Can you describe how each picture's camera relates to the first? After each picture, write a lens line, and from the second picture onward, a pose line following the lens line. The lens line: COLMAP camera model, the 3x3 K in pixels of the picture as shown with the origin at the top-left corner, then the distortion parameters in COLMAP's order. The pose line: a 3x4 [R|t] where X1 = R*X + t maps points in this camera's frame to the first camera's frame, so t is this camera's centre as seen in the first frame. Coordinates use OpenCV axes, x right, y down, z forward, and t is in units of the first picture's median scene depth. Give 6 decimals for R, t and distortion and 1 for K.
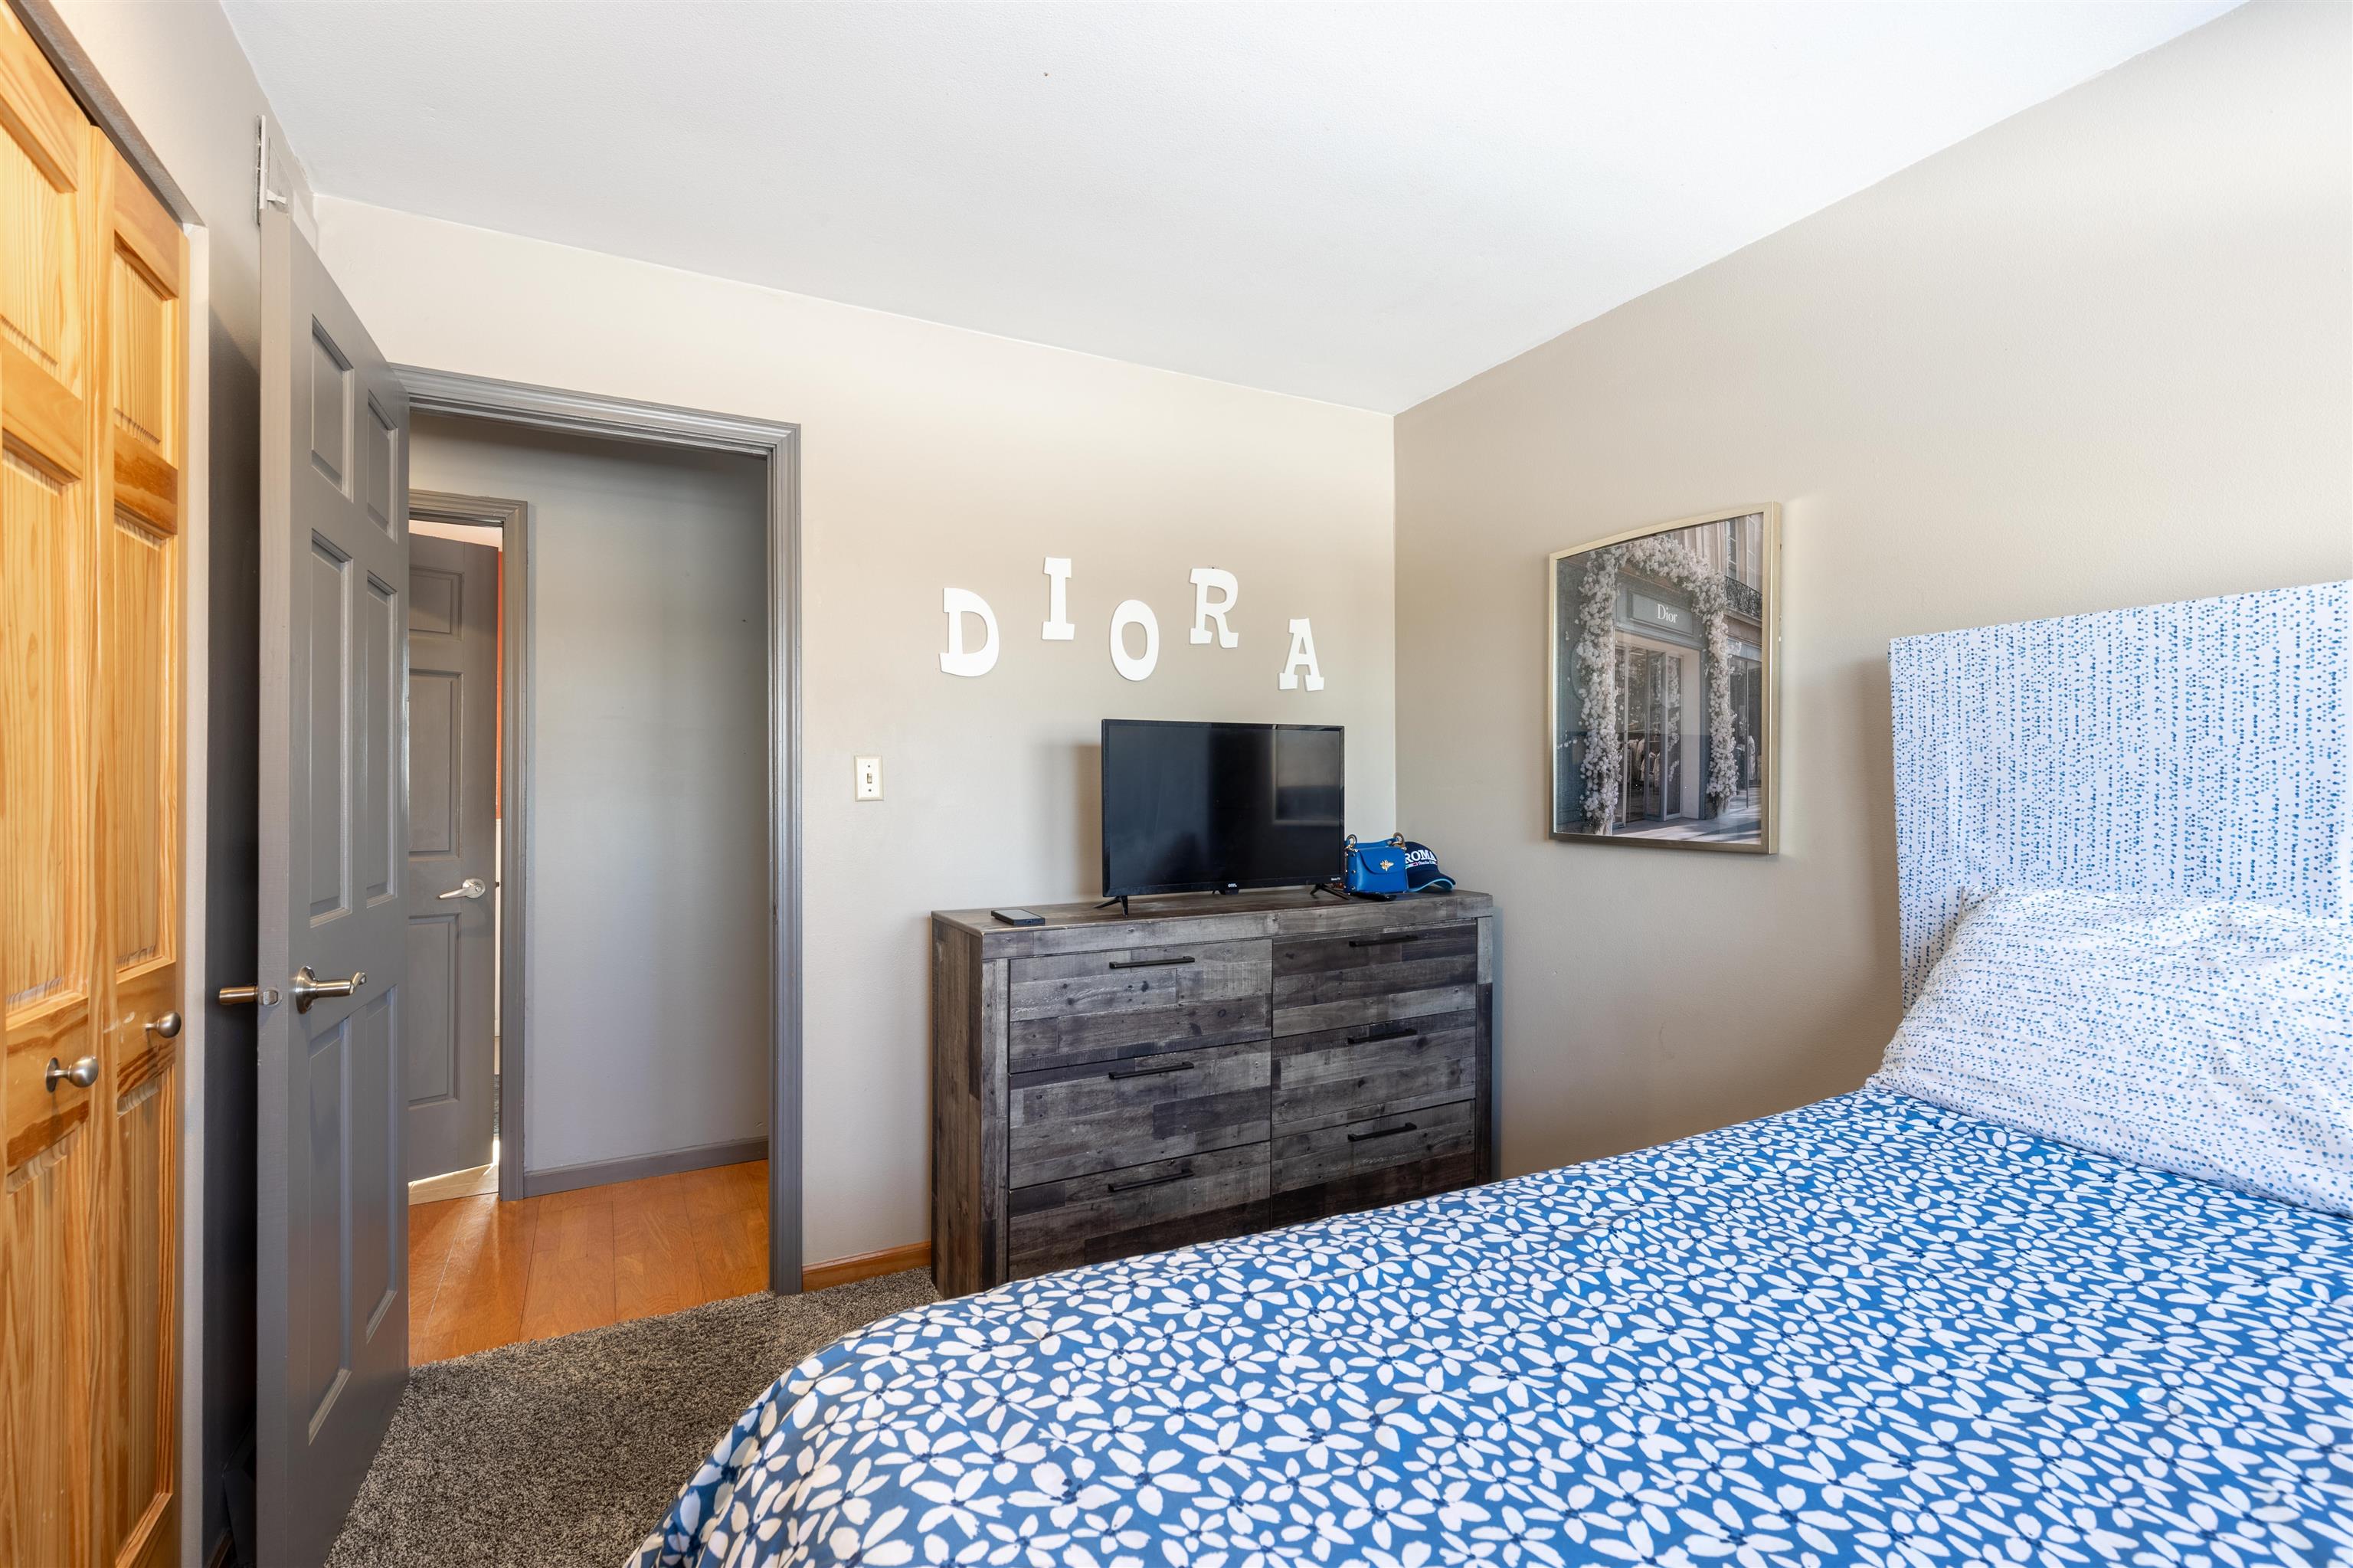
lens RADIAL K [[1053.0, 0, 1176.5], [0, 1053.0, 784.0], [0, 0, 1]] dist [0.001488, 0.000258]
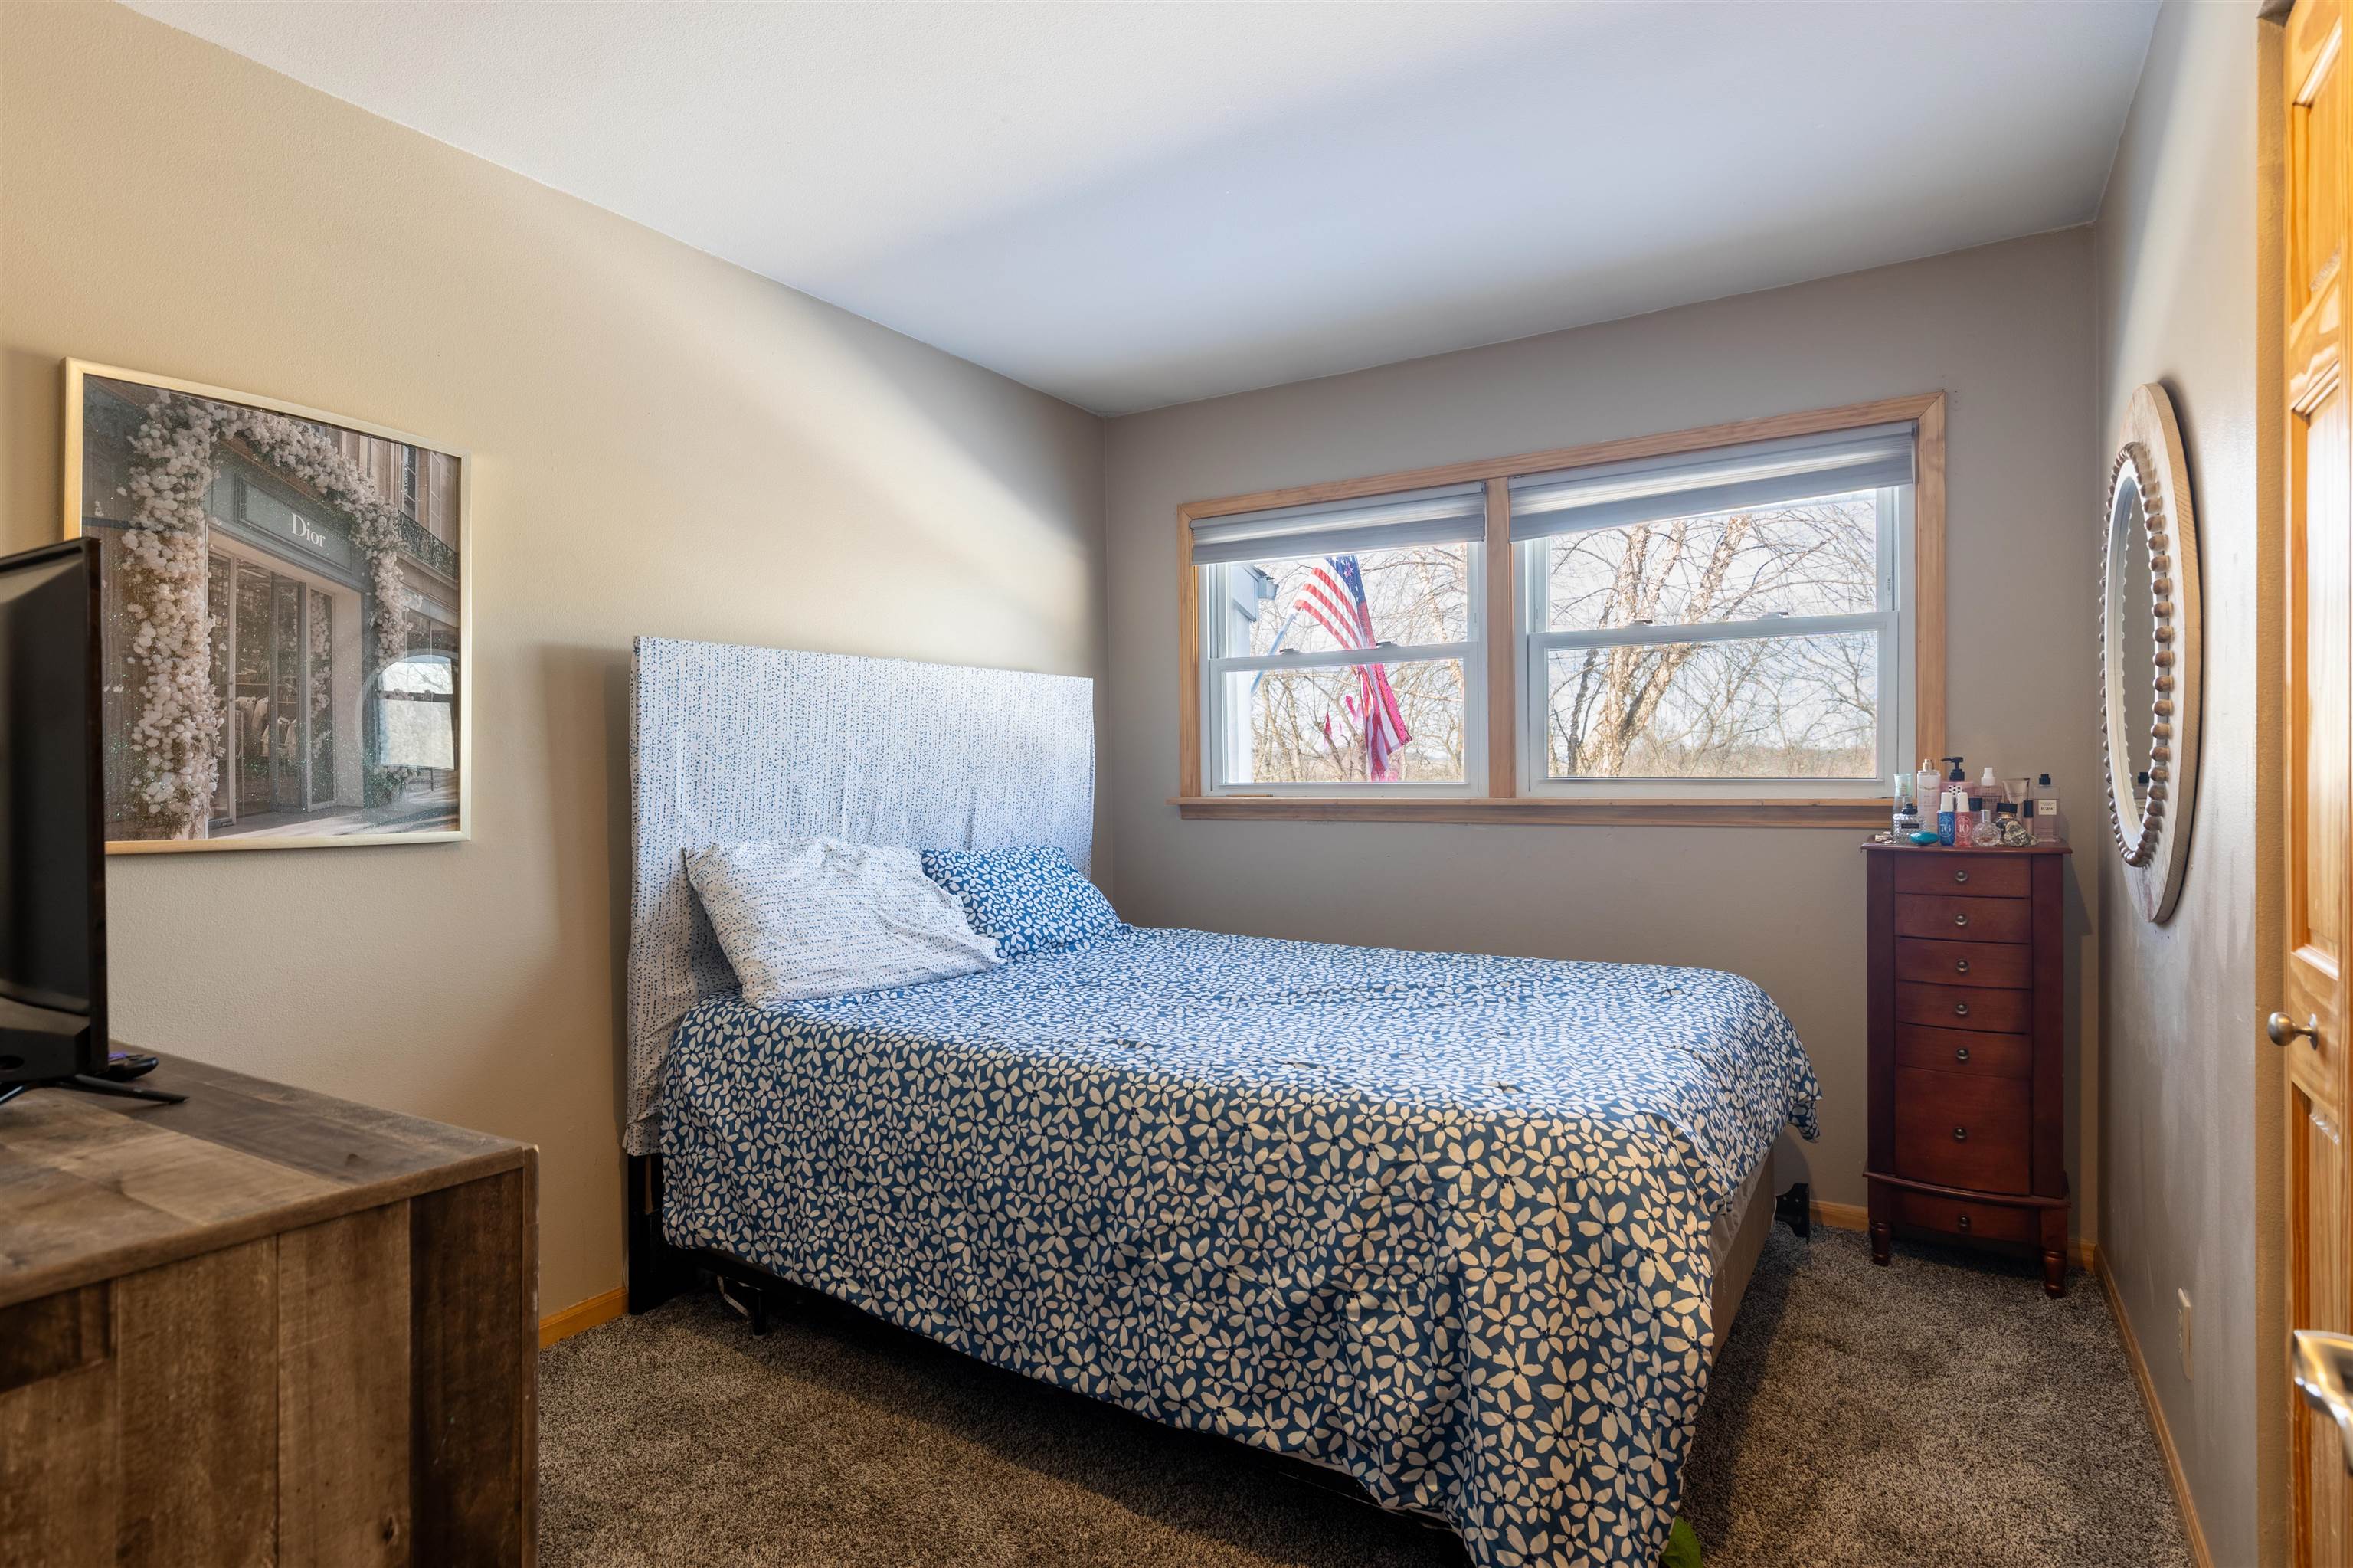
lens RADIAL K [[1214.9, 0, 1176.5], [0, 1214.9, 784.0], [0, 0, 1]] dist [-0.004085, -0.000803]
pose [[-0.499583, -0.000772, 0.866266, -0.580393], [0.002083, 0.999996, 0.002092, 0.015273], [-0.866264, 0.002849, -0.499579, 0.908246]]
